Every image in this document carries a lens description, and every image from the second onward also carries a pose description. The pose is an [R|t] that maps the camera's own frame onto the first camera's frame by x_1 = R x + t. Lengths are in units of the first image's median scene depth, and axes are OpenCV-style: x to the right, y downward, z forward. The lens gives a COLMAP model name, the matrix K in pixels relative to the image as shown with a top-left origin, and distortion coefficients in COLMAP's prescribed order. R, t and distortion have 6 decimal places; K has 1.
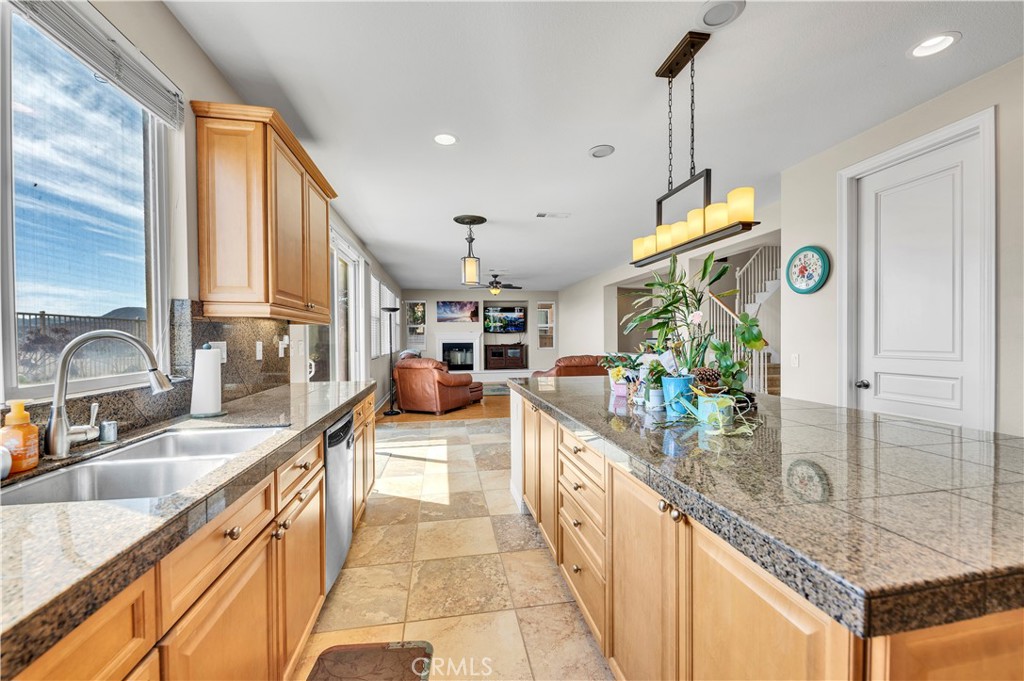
lens RADIAL K [[409.4, 0, 513.9], [0, 409.4, 341.7], [0, 0, 1]] dist [0.000109, -0.000583]
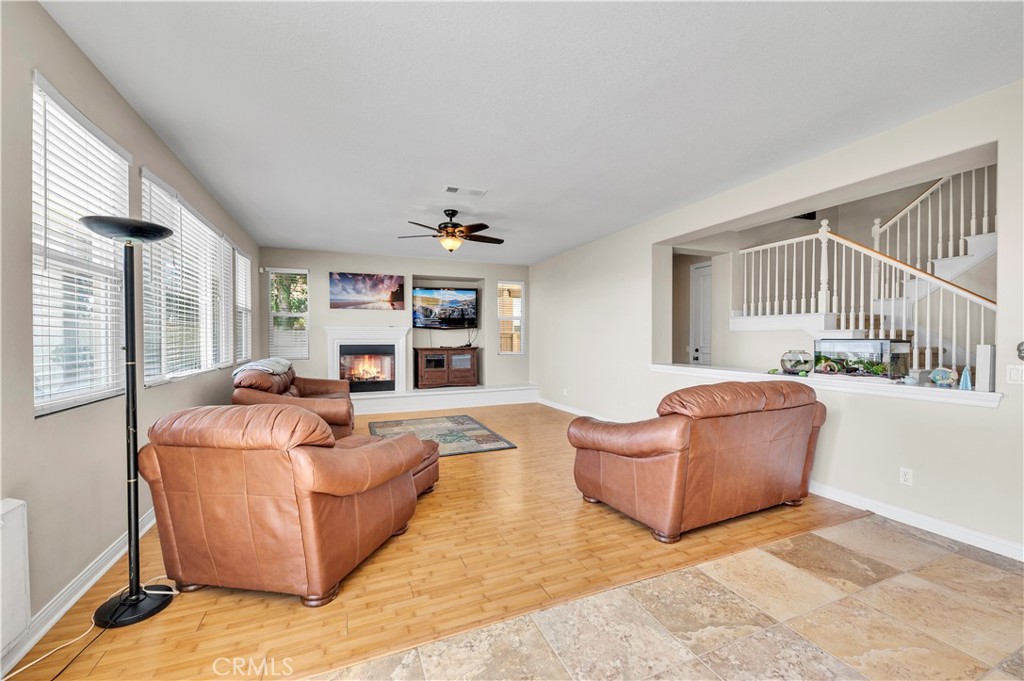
lens RADIAL K [[409.4, 0, 511.9], [0, 409.4, 342.3], [0, 0, 1]] dist [0.000109, -0.000583]
pose [[0.975976, 0.003734, 0.217845, -0.063187], [-0.004284, 0.999989, 0.002053, -0.002650], [-0.217834, -0.002936, 0.975981, 0.383223]]
